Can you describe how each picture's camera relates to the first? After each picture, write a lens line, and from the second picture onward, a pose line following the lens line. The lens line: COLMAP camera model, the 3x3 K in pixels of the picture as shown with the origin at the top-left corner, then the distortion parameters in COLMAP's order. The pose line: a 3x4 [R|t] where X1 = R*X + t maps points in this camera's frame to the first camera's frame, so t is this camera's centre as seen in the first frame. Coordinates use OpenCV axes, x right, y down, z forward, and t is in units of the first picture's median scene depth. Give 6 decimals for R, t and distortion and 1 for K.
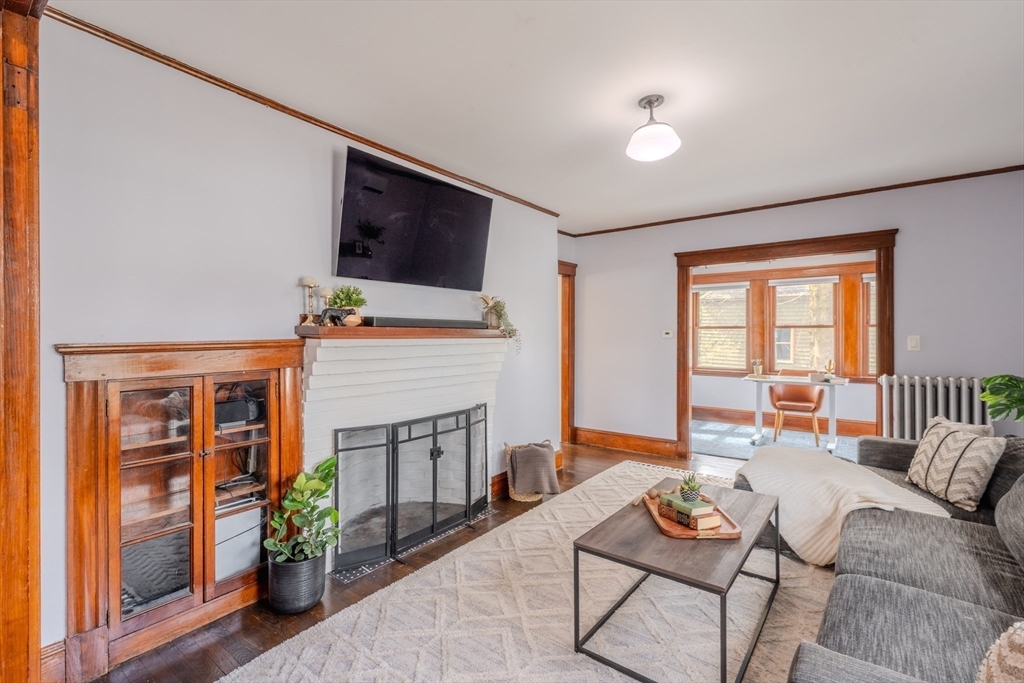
lens RADIAL K [[461.0, 0, 509.2], [0, 461.0, 339.3], [0, 0, 1]] dist [-0.004346, 0.000382]
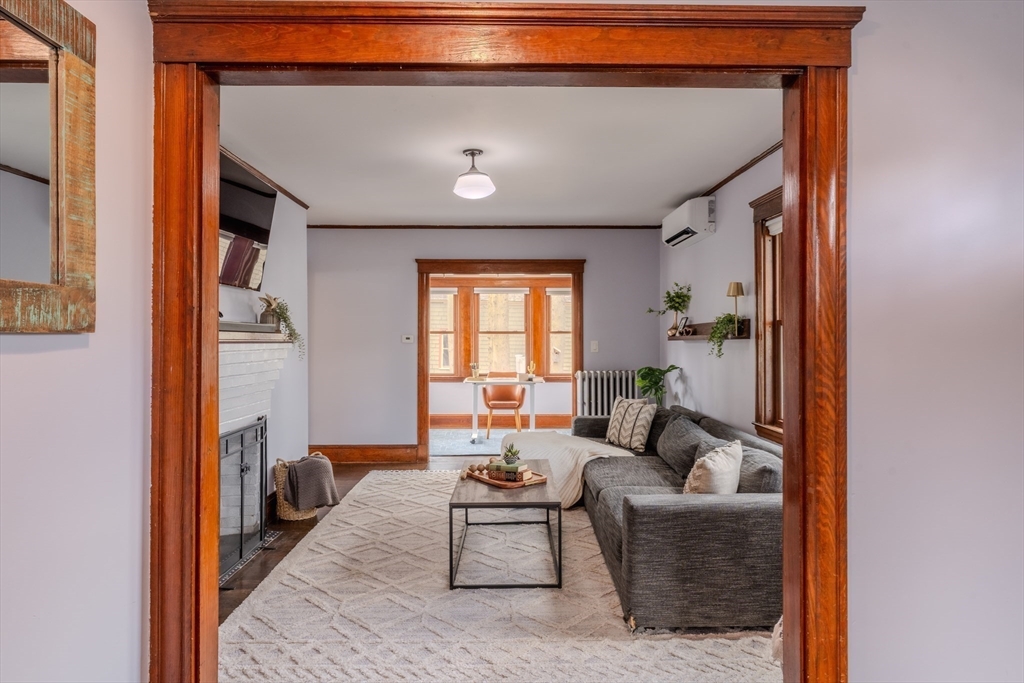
lens RADIAL K [[599.4, 0, 514.2], [0, 599.4, 340.2], [0, 0, 1]] dist [-0.005978, 0.001327]
pose [[0.779473, 0.002089, 0.626432, -0.401057], [0.003563, 0.999963, -0.007768, 0.002979], [-0.626425, 0.008287, 0.779437, -0.212436]]
